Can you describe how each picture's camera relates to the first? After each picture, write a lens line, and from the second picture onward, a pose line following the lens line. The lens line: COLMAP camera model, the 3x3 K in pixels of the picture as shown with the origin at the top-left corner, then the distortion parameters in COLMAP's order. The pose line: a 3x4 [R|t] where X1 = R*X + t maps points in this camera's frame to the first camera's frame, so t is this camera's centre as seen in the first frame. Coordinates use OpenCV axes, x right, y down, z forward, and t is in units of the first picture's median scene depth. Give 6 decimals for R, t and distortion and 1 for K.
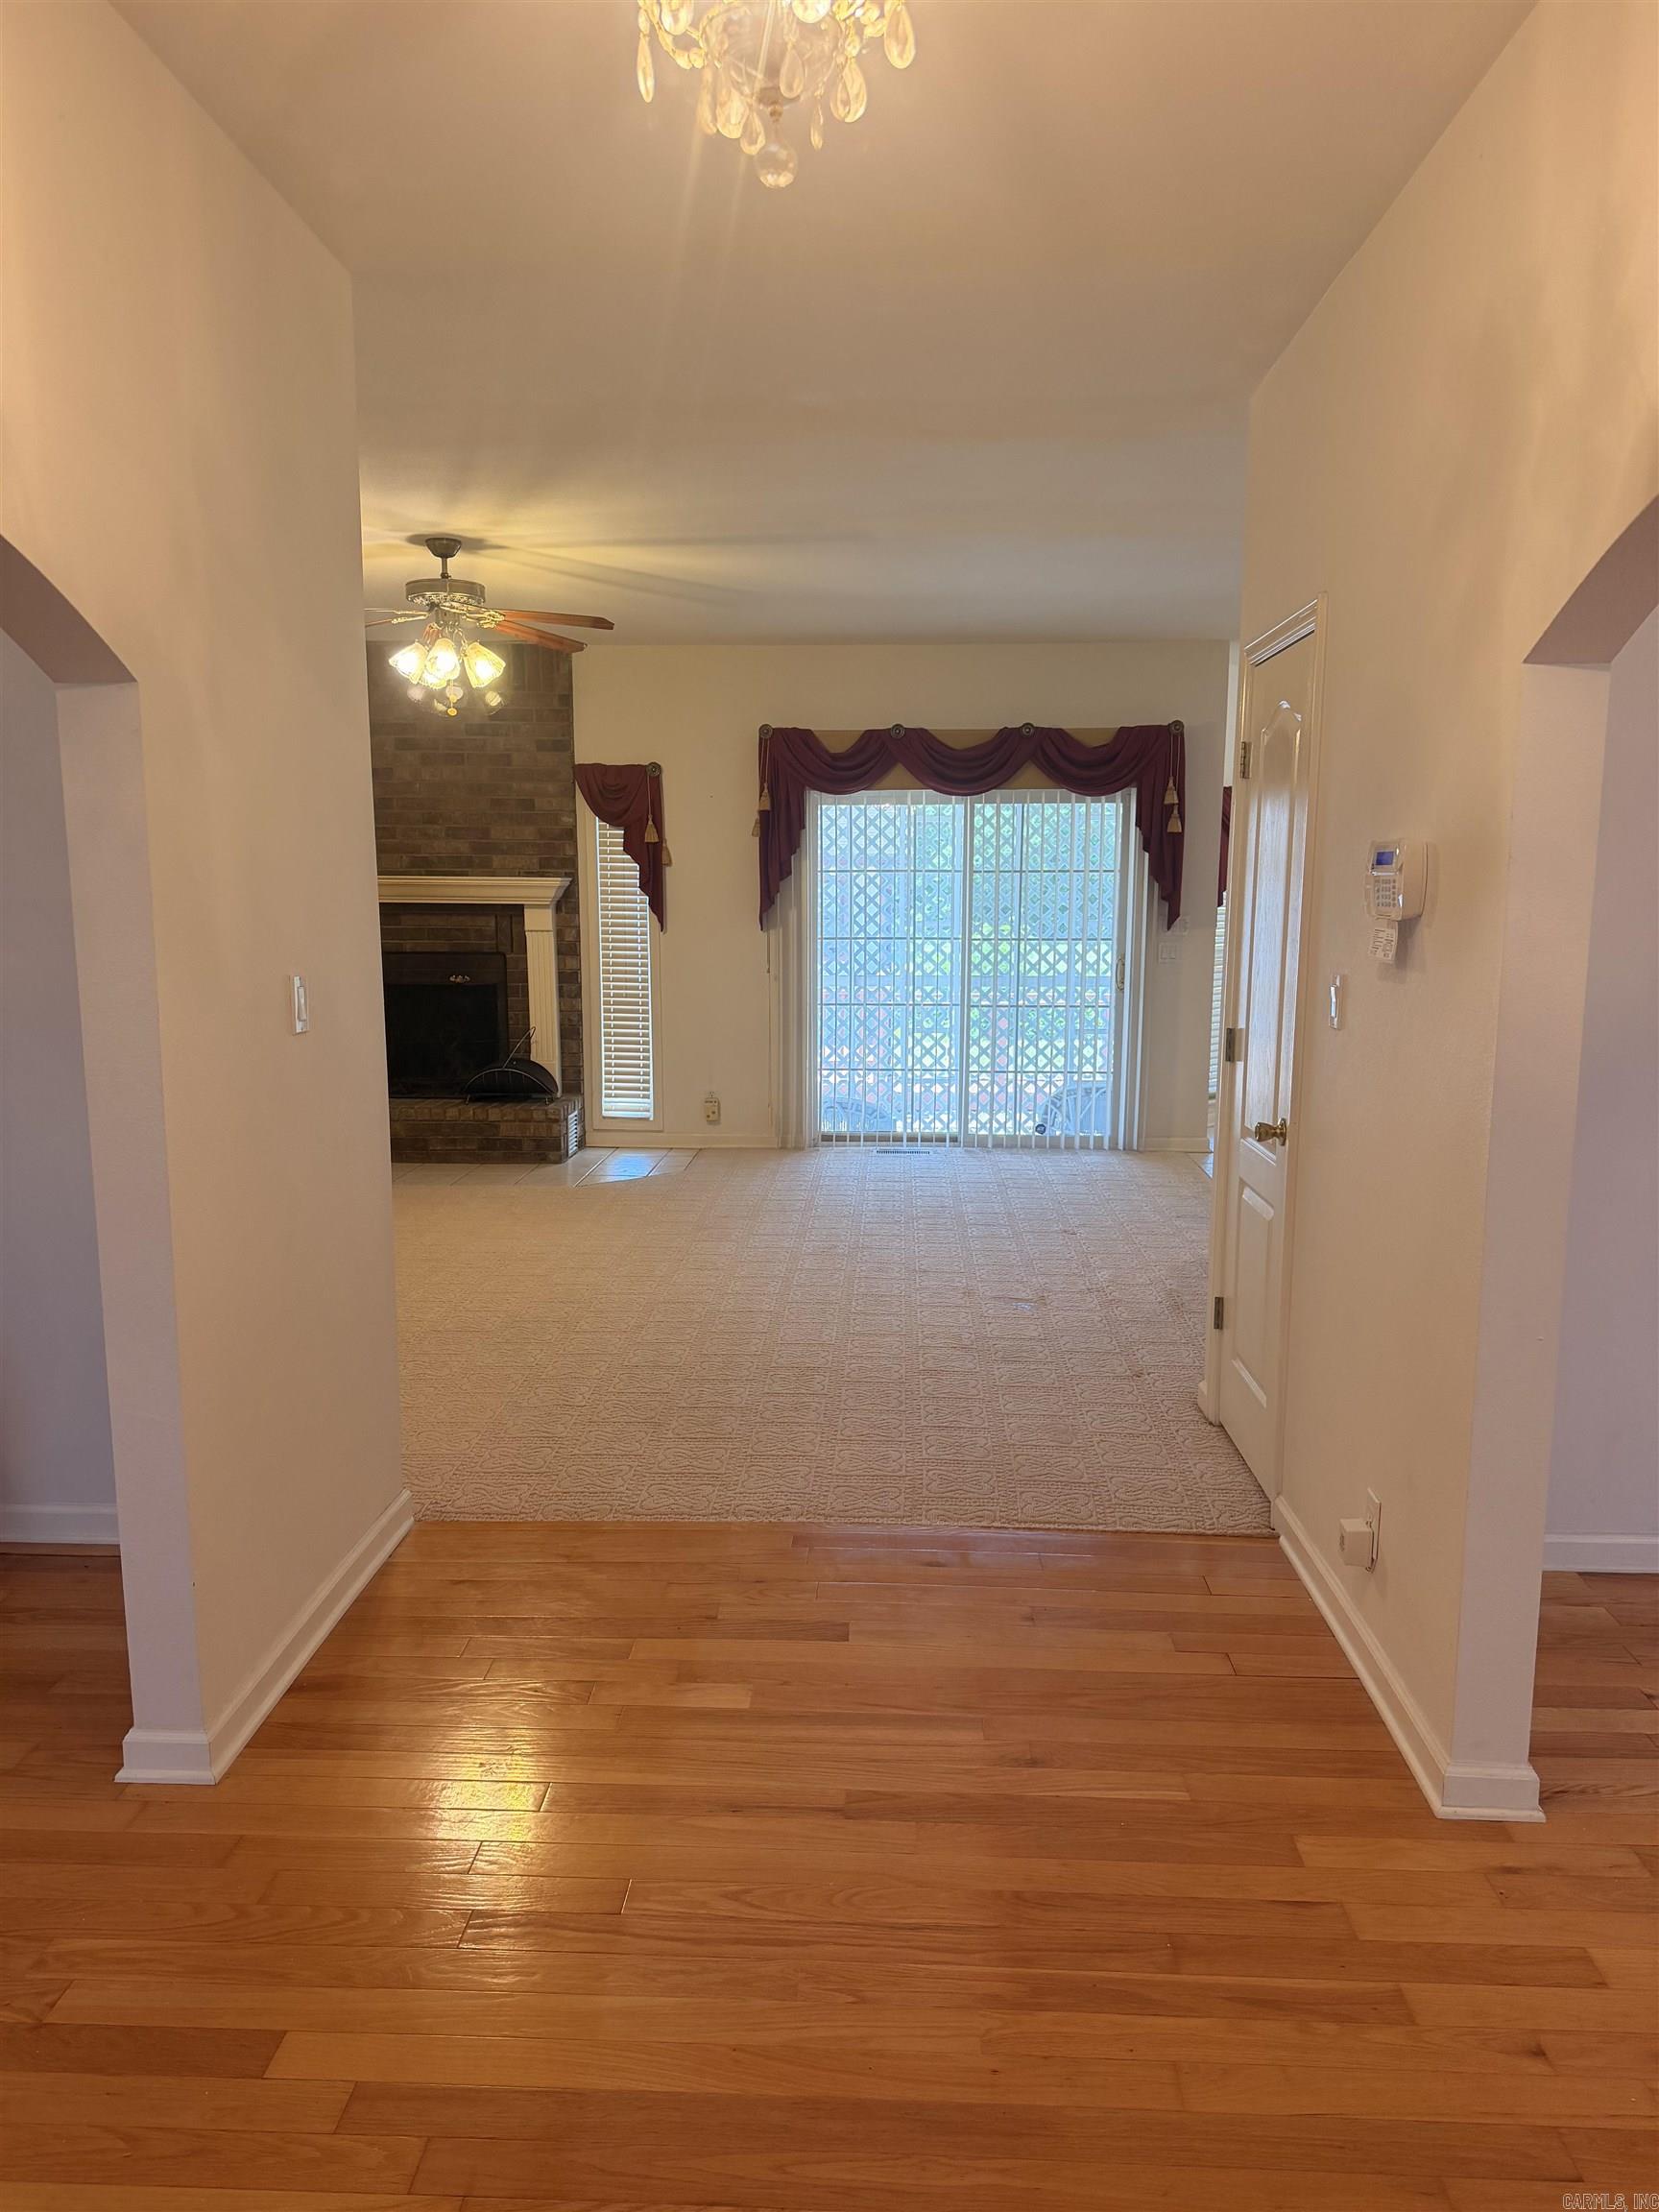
lens RADIAL K [[1584.9, 0, 816.0], [0, 1584.9, 1121.1], [0, 0, 1]] dist [0.009083, -0.049926]
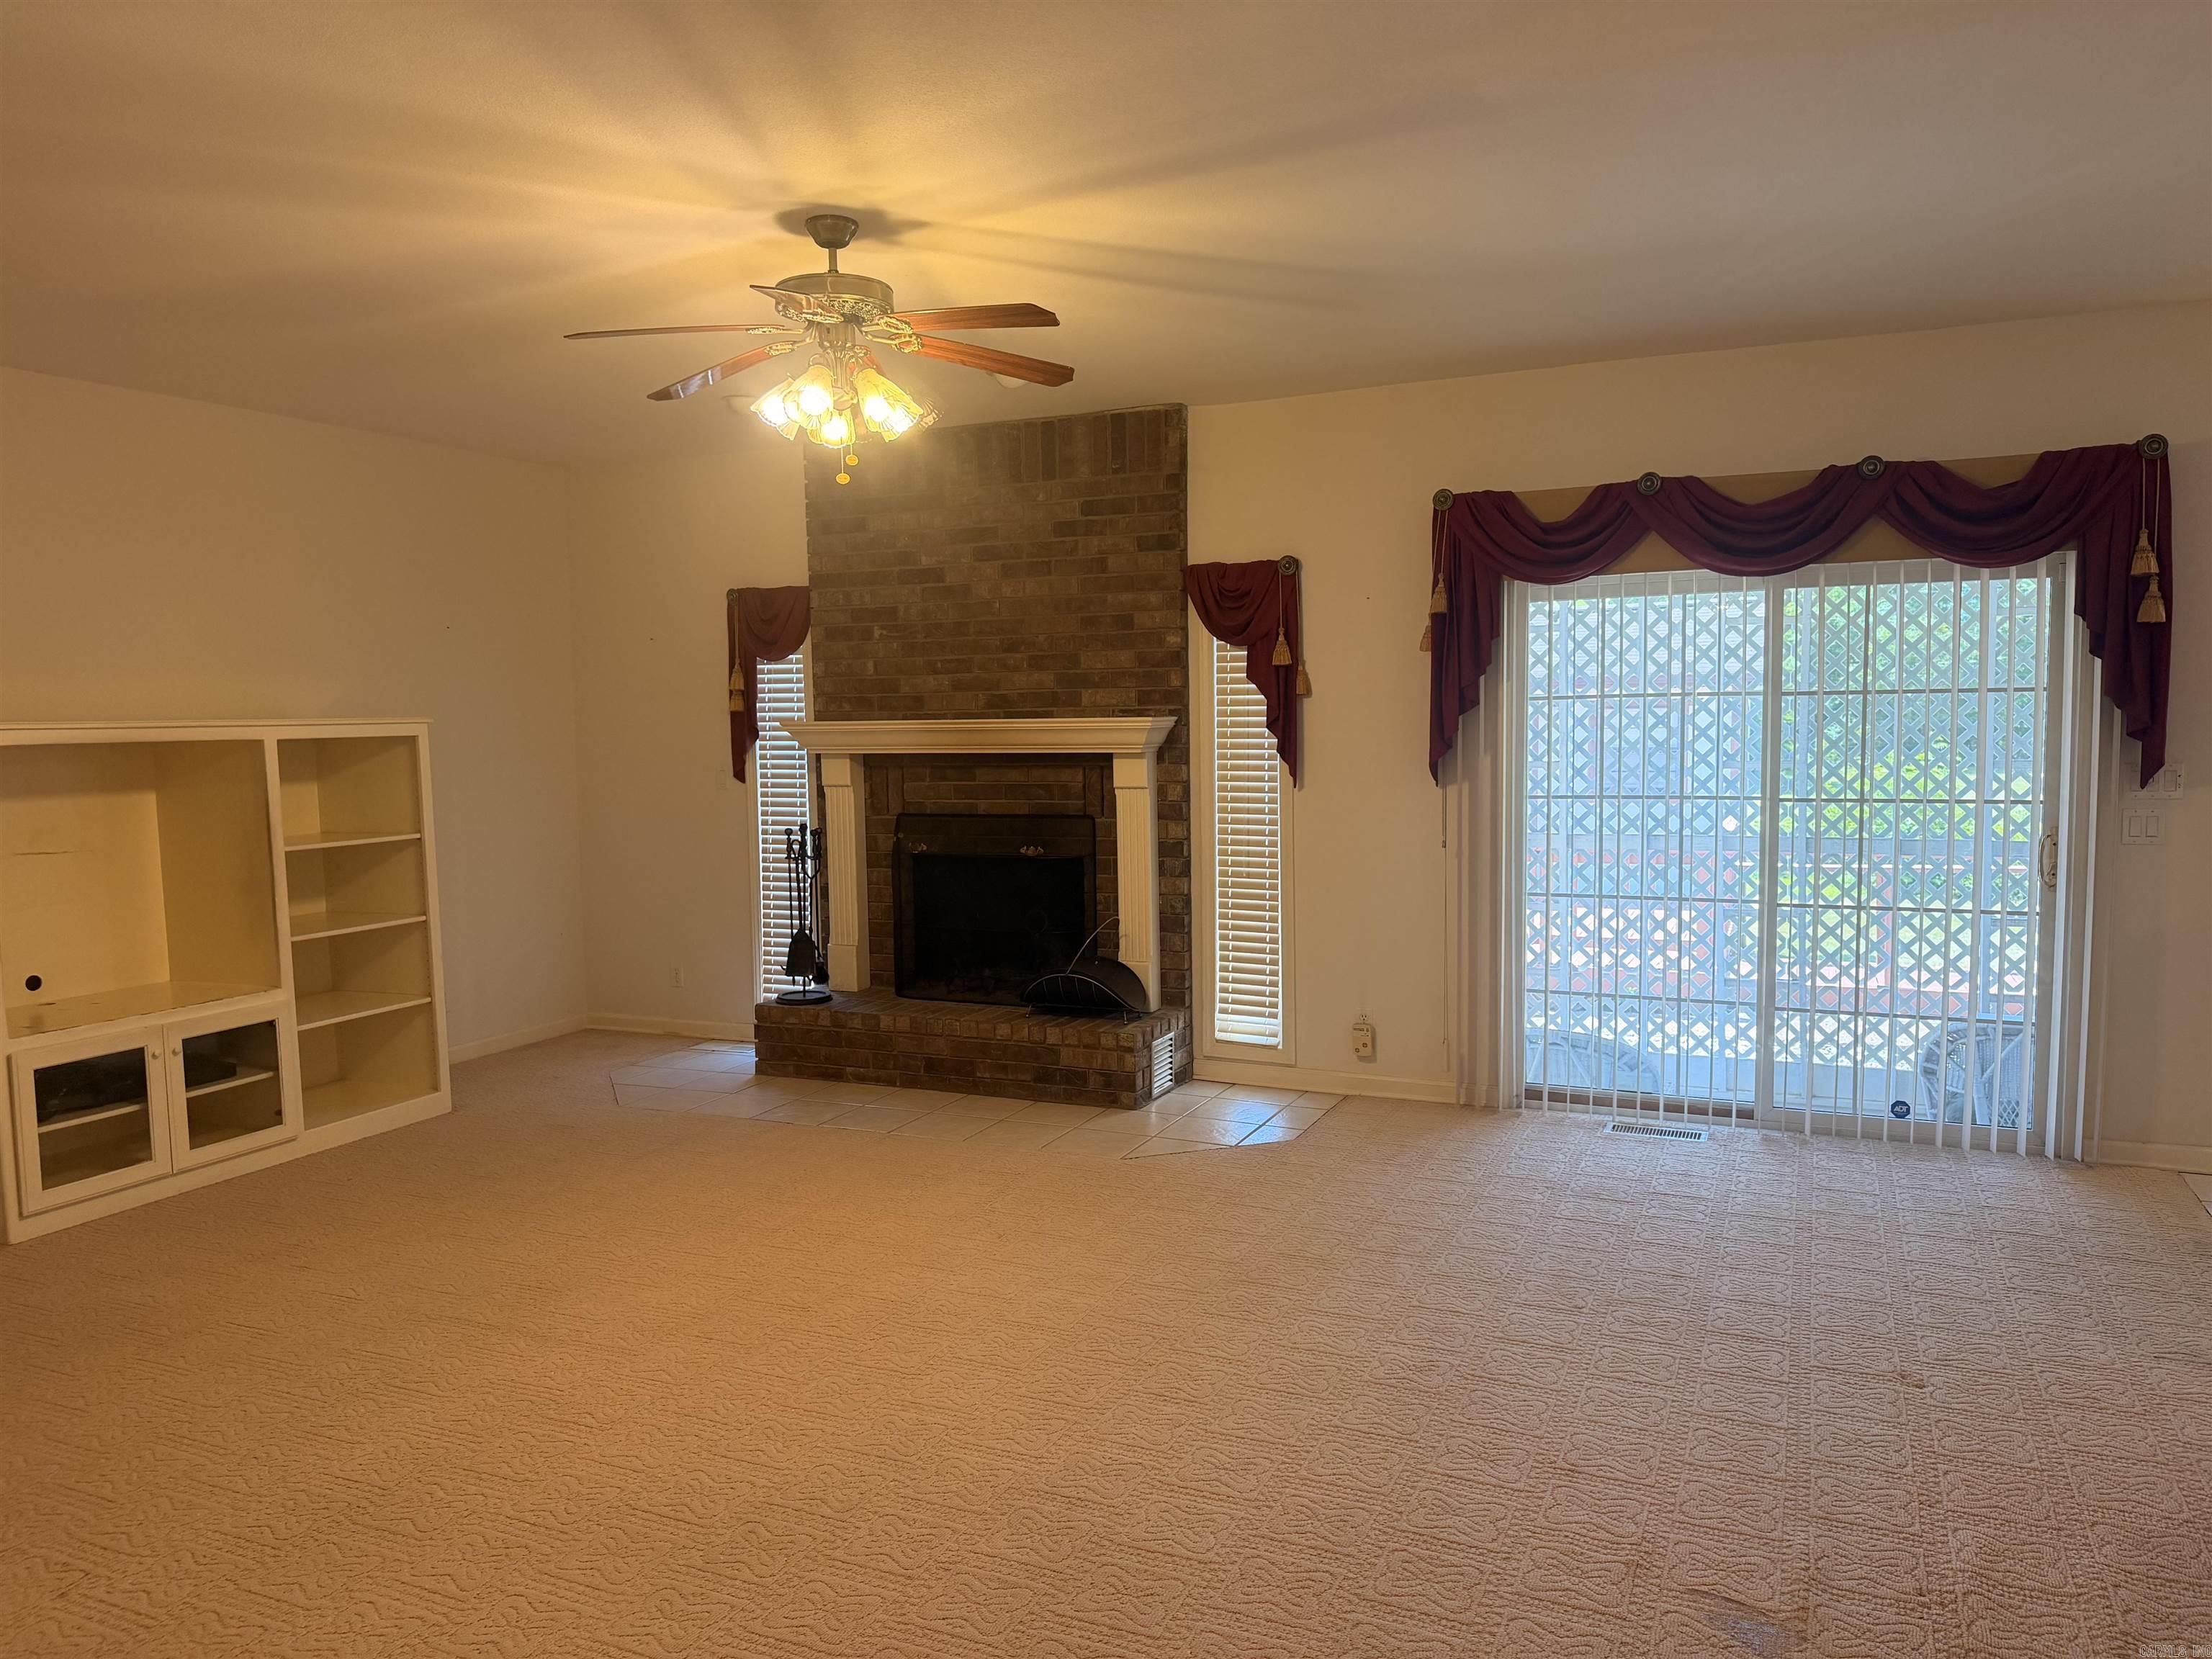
lens RADIAL K [[1584.9, 0, 977.9], [0, 1584.9, 834.9], [0, 0, 1]] dist [0.009083, -0.049926]
pose [[0.916008, 0.009487, -0.401048, 0.058926], [-0.038213, 0.997238, -0.063689, -0.047465], [0.399336, 0.073665, 0.913840, 0.290133]]
